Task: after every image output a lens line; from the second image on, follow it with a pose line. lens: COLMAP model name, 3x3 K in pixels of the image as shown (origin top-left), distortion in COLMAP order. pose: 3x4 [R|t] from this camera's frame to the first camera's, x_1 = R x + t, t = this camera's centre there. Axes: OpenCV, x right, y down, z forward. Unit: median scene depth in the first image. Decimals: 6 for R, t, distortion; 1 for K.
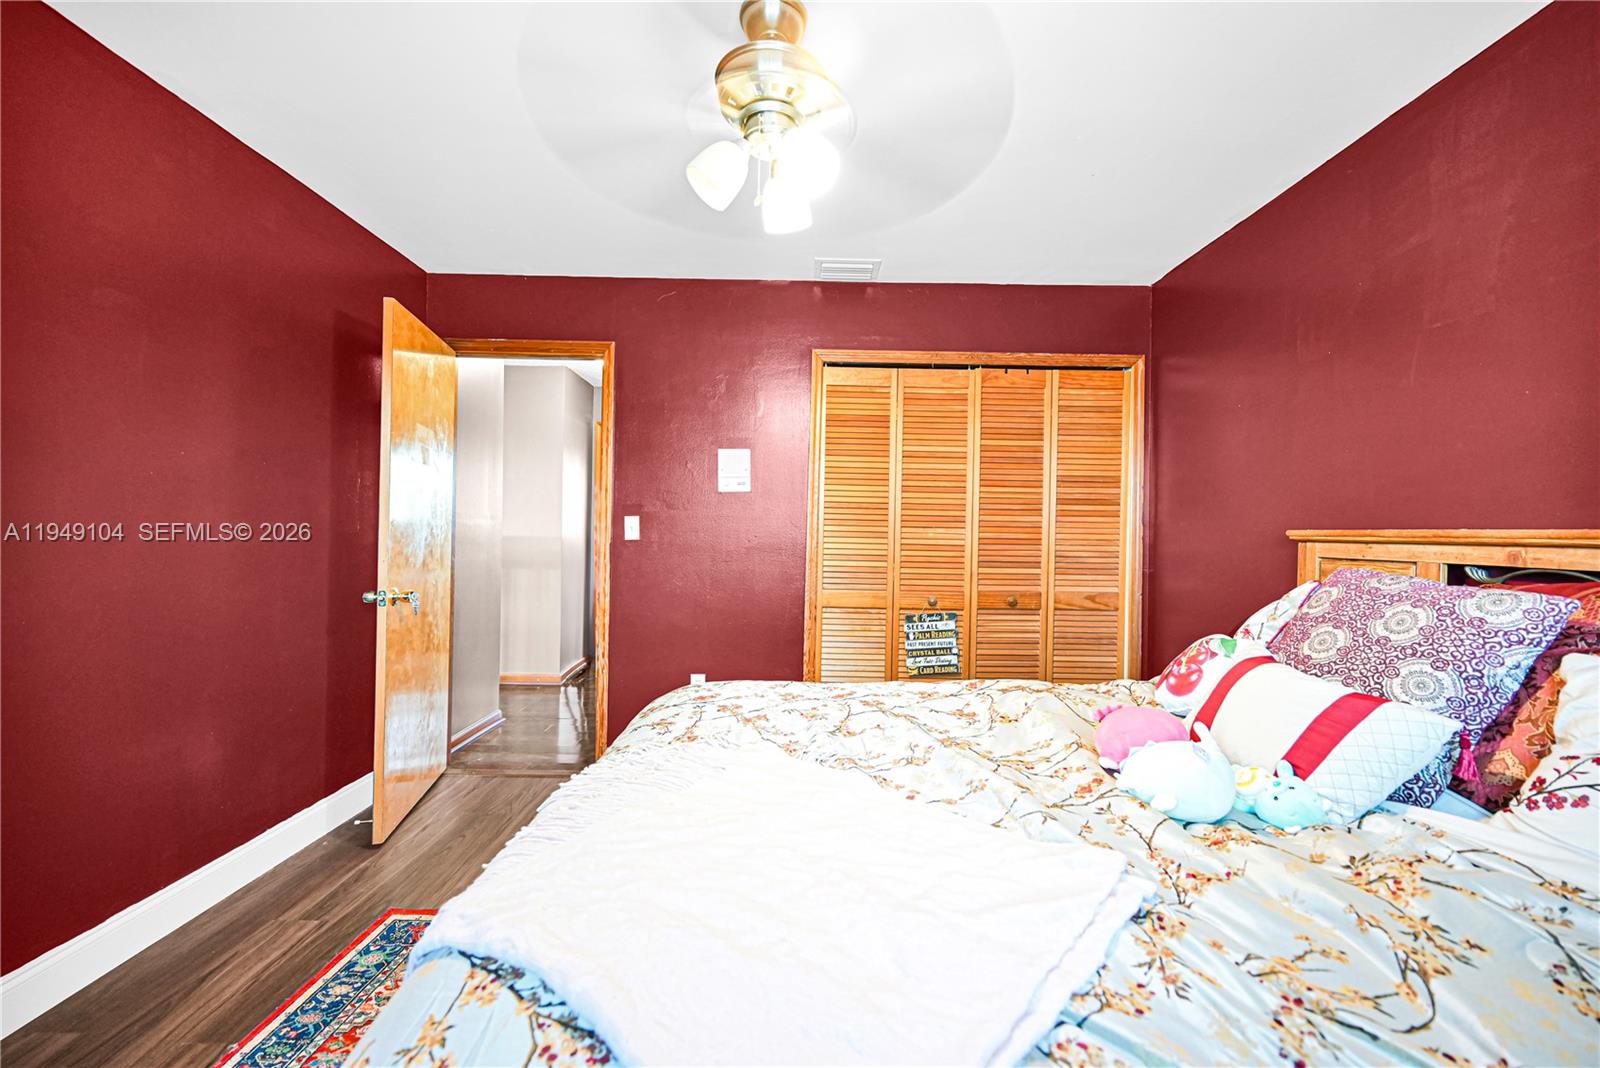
lens RADIAL K [[638.0, 0, 799.6], [0, 638.0, 526.6], [0, 0, 1]] dist [-0.001217, 0.000139]
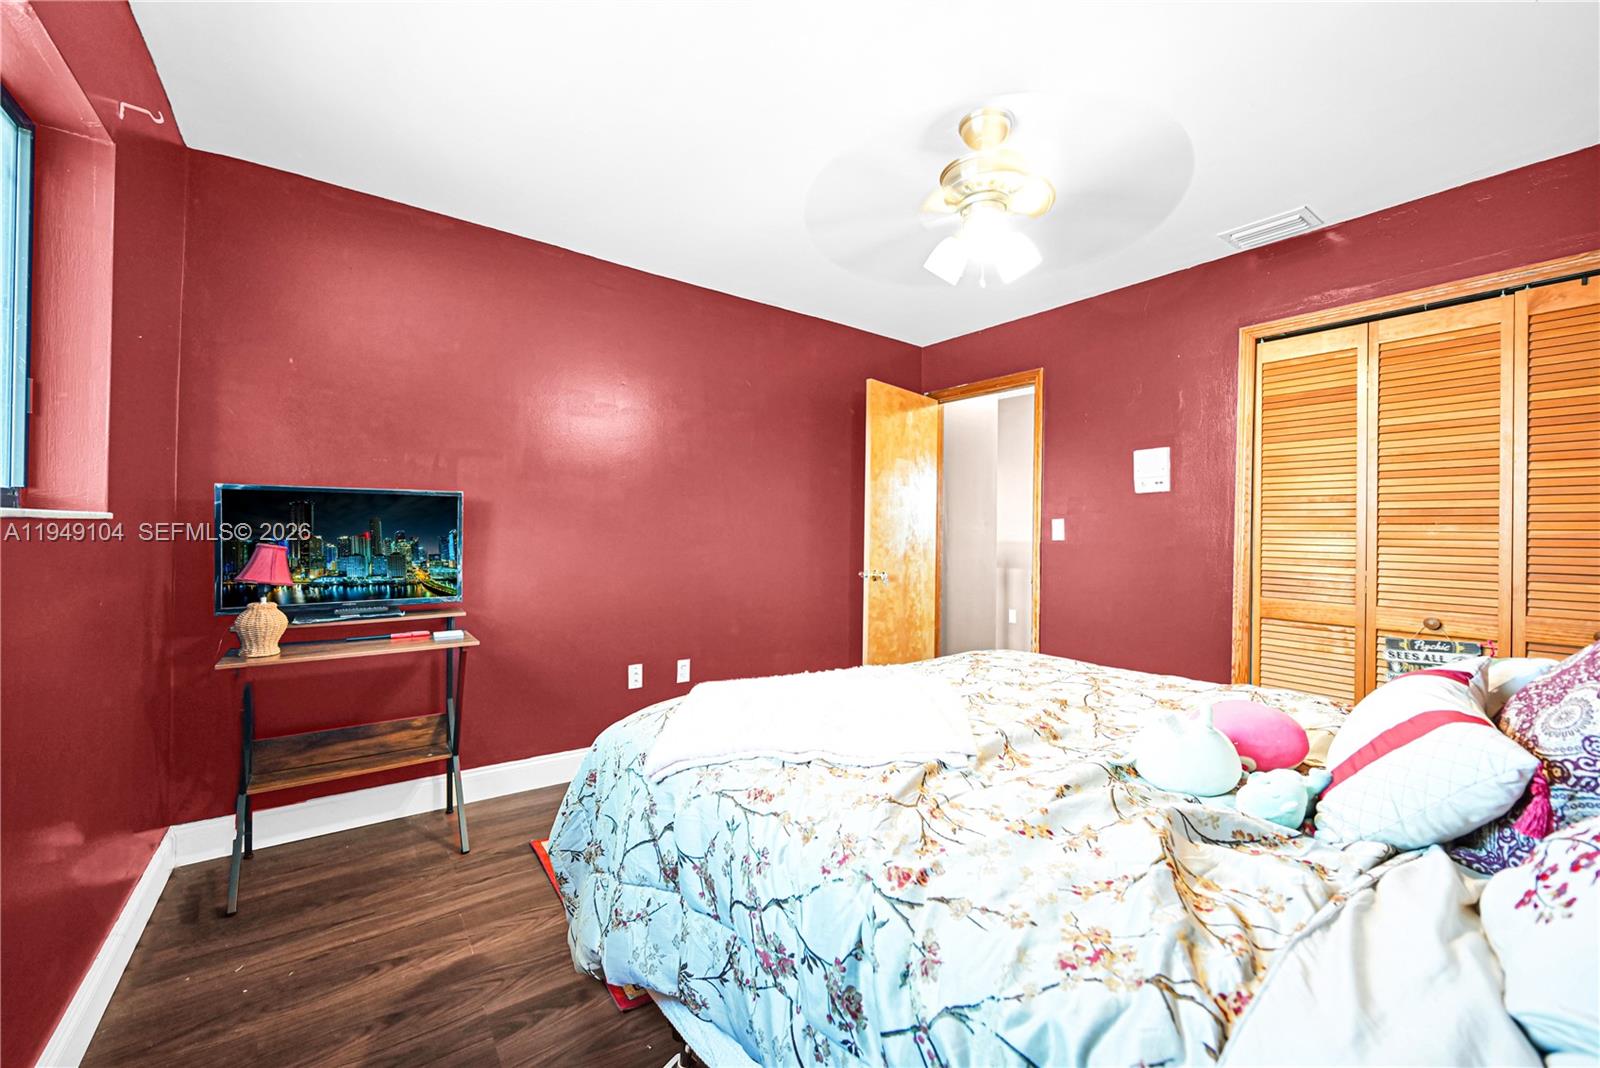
lens RADIAL K [[638.0, 0, 799.6], [0, 638.0, 526.6], [0, 0, 1]] dist [-0.001217, 0.000139]
pose [[0.589933, -0.016165, -0.807290, 0.375603], [-0.001633, 0.999774, -0.021212, 0.021593], [0.807450, 0.013832, 0.589773, -0.027461]]
